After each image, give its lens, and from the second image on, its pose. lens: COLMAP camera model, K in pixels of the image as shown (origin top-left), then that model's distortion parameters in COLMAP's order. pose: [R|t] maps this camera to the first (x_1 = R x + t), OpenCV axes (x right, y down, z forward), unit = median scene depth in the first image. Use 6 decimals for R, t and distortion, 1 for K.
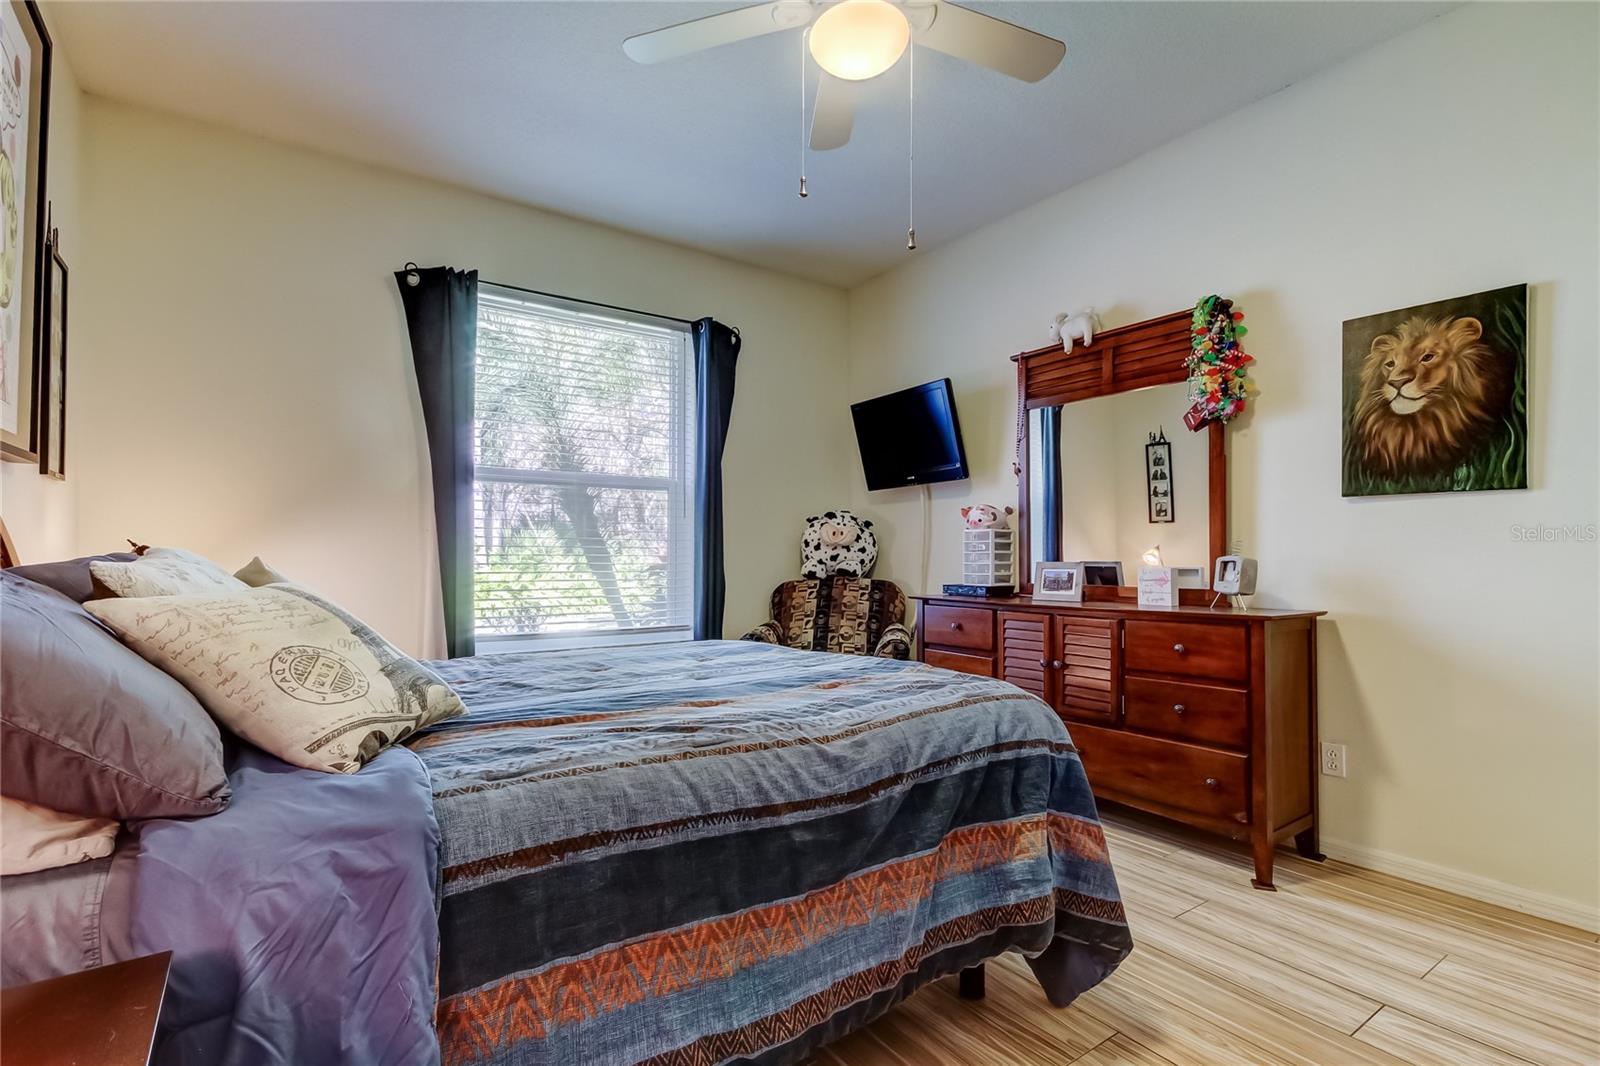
lens RADIAL K [[743.0, 0, 807.8], [0, 743.0, 552.5], [0, 0, 1]] dist [0.029233, -0.008771]
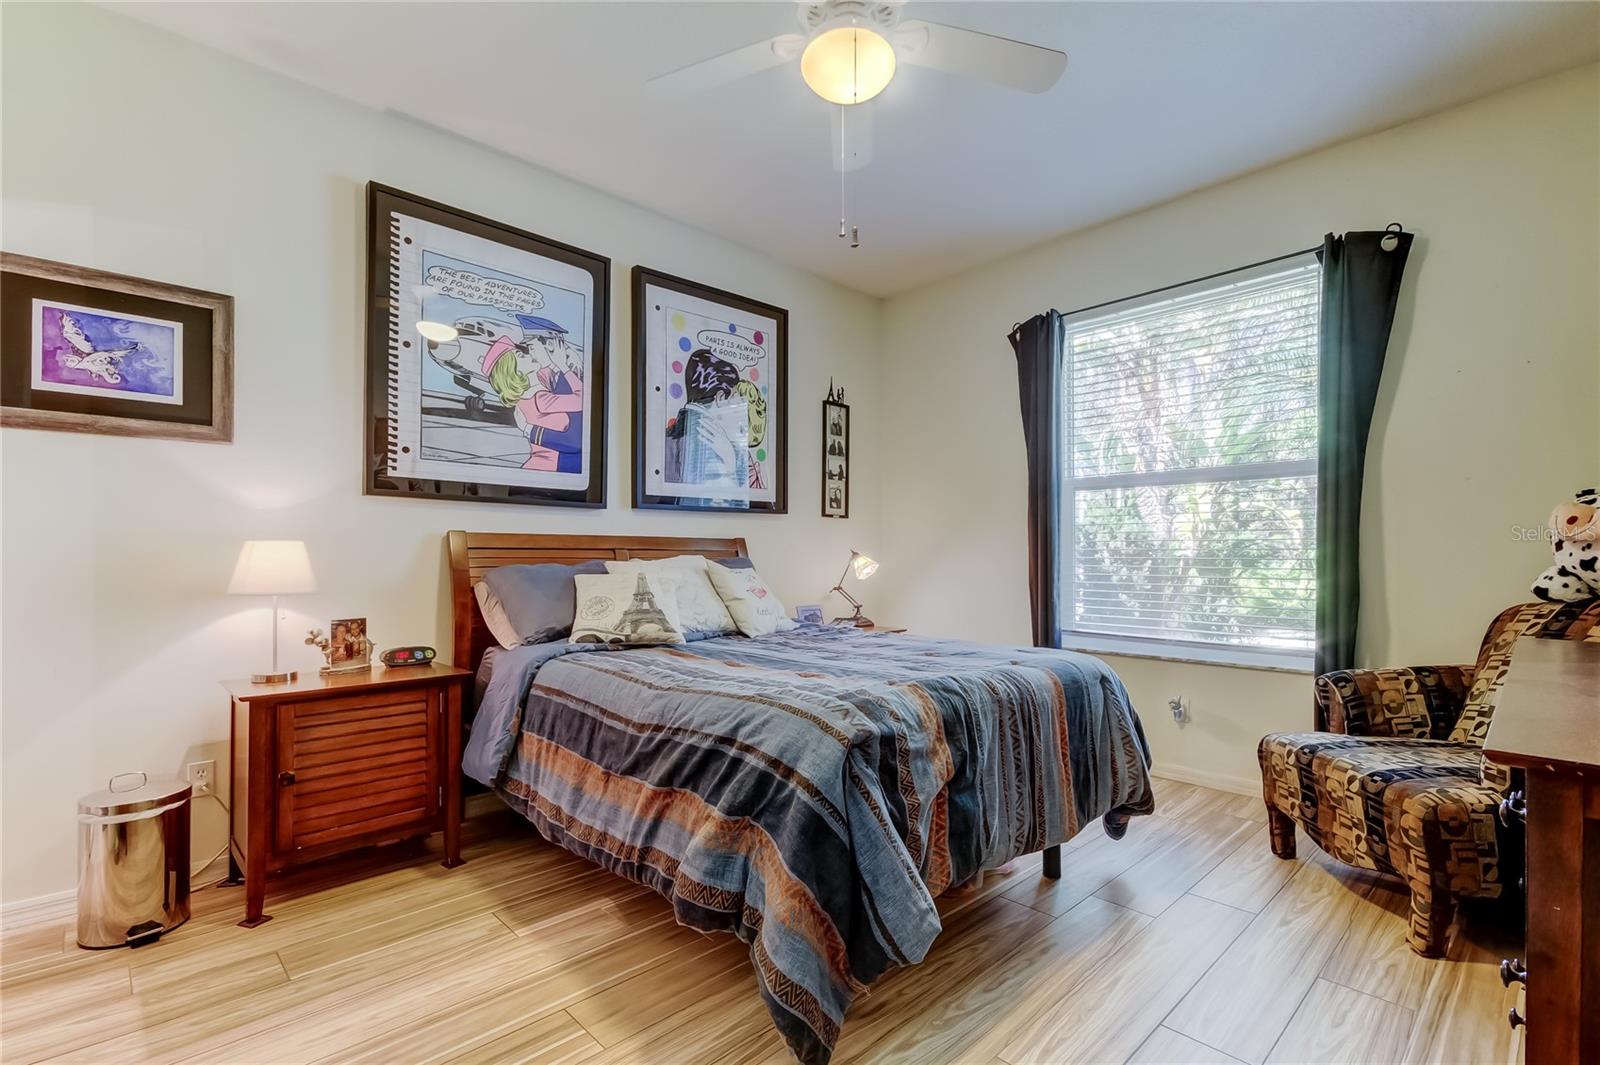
lens RADIAL K [[743.0, 0, 807.8], [0, 743.0, 552.0], [0, 0, 1]] dist [0.029233, -0.008771]
pose [[0.151347, -0.004258, -0.988471, 0.612969], [0.001033, 0.999991, -0.004150, -0.000336], [0.988480, -0.000393, 0.151350, 0.445406]]
